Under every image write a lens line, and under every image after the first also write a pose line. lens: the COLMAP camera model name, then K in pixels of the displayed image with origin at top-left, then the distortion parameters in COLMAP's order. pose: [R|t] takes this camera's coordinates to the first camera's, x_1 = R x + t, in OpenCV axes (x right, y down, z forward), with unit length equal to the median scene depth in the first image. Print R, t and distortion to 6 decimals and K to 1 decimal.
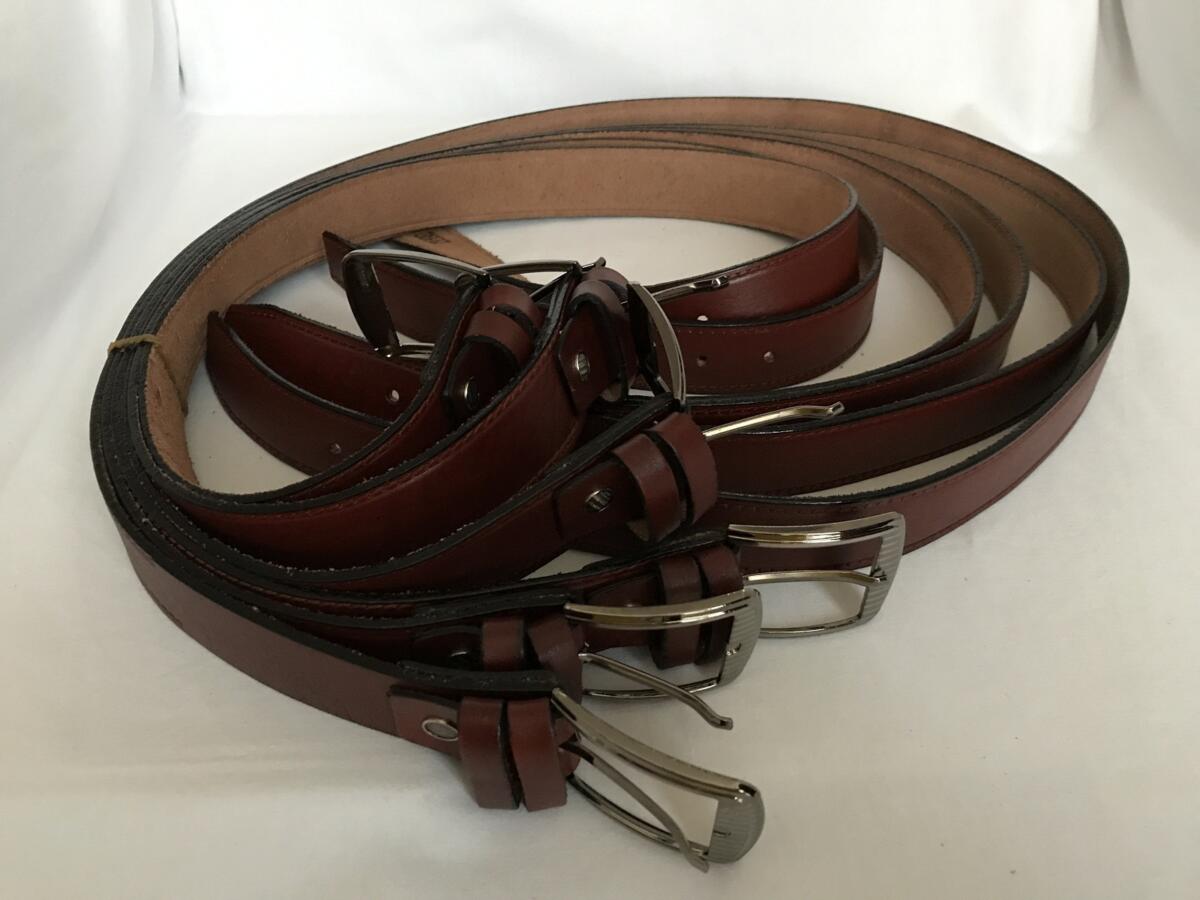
lens RADIAL K [[978.0, 0, 600.5], [0, 978.0, 447.0], [0, 0, 1]] dist [0.012528, -0.022866]
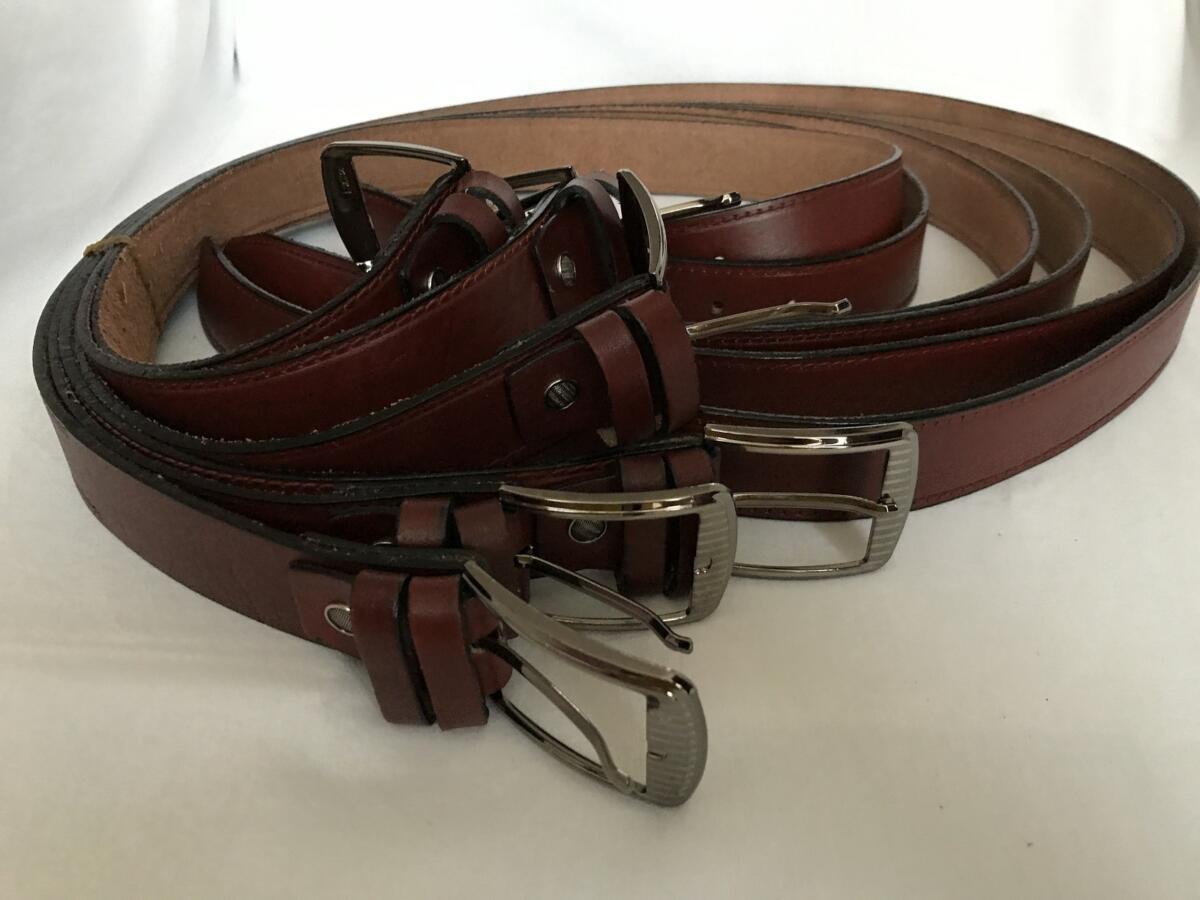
lens RADIAL K [[978.0, 0, 597.7], [0, 978.0, 452.2], [0, 0, 1]] dist [0.012528, -0.022866]
pose [[0.994938, 0.052295, -0.085814, 0.109633], [-0.059439, 0.994781, -0.082929, 0.179160], [0.081029, 0.087610, 0.992854, 0.137881]]
